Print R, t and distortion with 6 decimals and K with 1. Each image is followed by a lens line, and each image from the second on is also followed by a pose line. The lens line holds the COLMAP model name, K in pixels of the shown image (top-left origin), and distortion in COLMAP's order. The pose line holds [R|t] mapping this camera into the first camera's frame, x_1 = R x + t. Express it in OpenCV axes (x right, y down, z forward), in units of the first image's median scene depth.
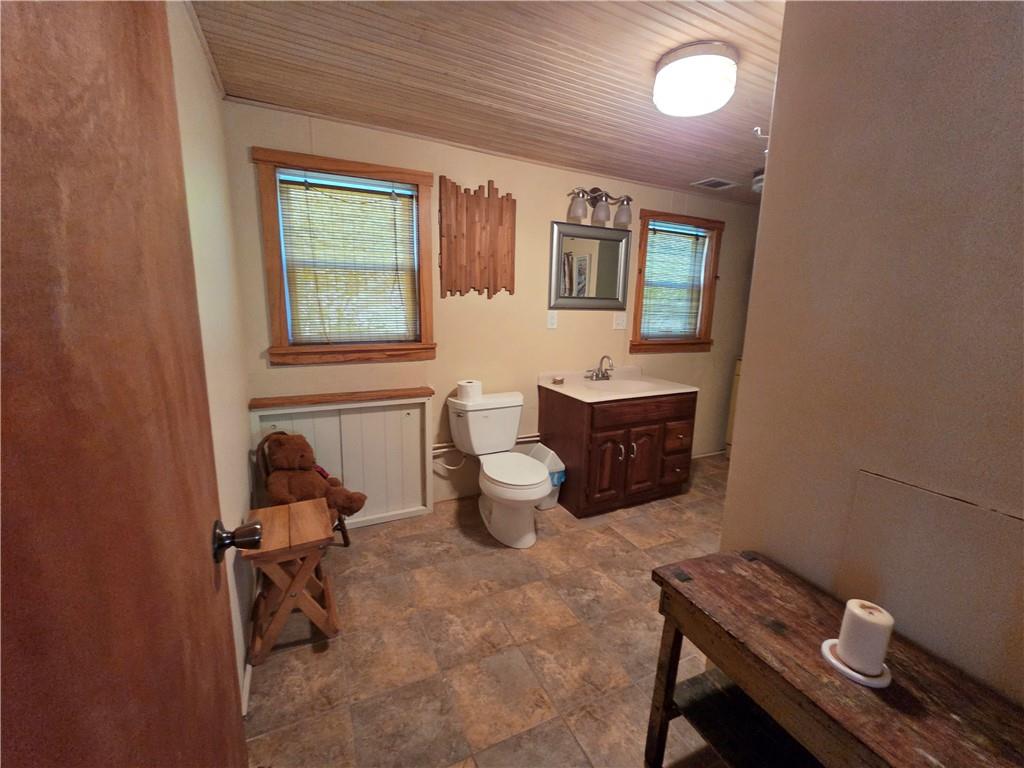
lens RADIAL K [[415.9, 0, 511.9], [0, 415.9, 382.8], [0, 0, 1]] dist [0.001493, 0.000236]
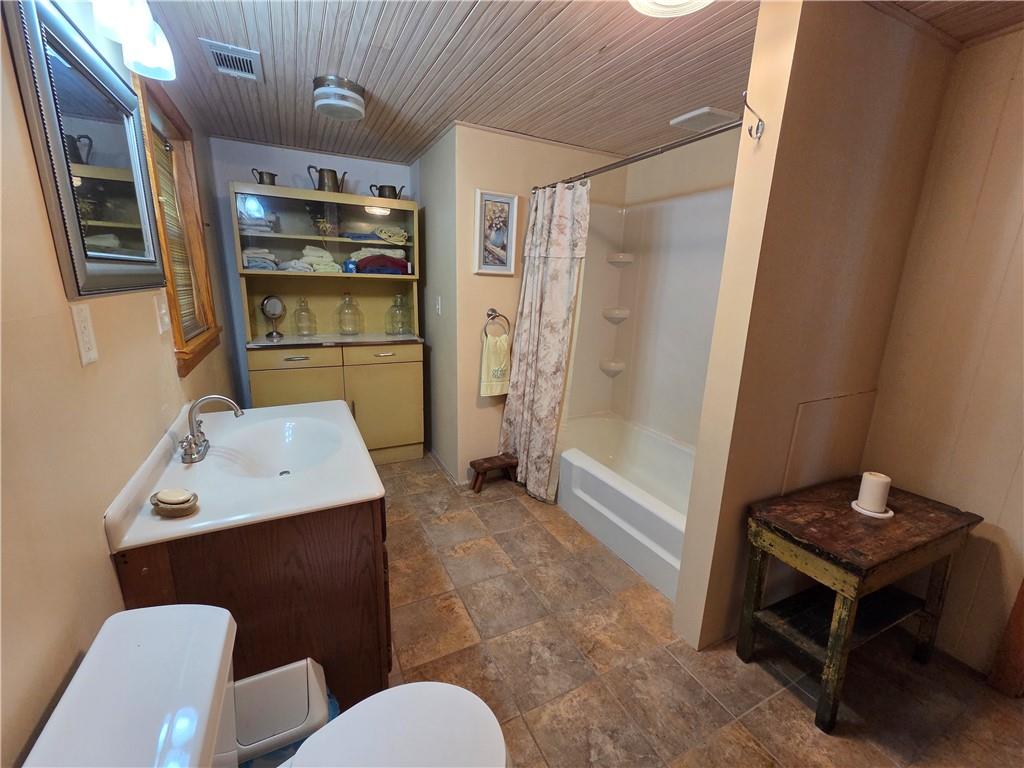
lens RADIAL K [[415.9, 0, 509.5], [0, 415.9, 380.2], [0, 0, 1]] dist [0.001493, 0.000236]
pose [[-0.011101, -0.260456, 0.965422, -0.487239], [0.155646, 0.953264, 0.258965, -0.368266], [-0.987751, 0.153139, 0.029957, 1.714302]]
